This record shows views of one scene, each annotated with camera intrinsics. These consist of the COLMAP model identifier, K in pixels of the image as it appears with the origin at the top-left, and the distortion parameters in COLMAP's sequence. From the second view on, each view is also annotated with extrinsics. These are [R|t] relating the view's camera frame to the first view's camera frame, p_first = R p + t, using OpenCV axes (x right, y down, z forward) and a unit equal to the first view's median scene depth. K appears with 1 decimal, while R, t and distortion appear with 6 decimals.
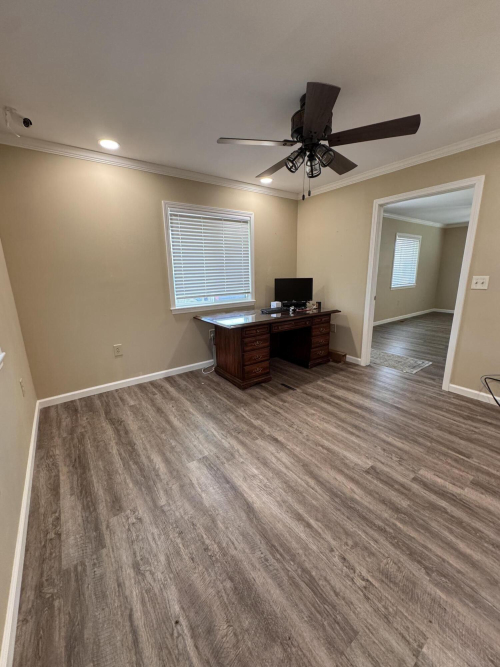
lens RADIAL K [[265.1, 0, 250.0], [0, 265.1, 333.5], [0, 0, 1]] dist [-0.002006, 0.000015]
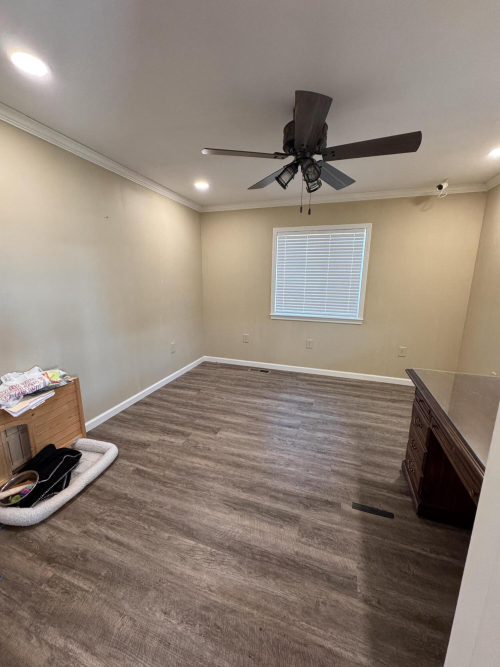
lens RADIAL K [[265.1, 0, 250.0], [0, 265.1, 333.5], [0, 0, 1]] dist [-0.002006, 0.000015]
pose [[-0.813088, 0.128074, -0.567877, 0.906752], [-0.133451, 0.908513, 0.395974, -0.455769], [0.566637, 0.397746, -0.721610, 1.654374]]
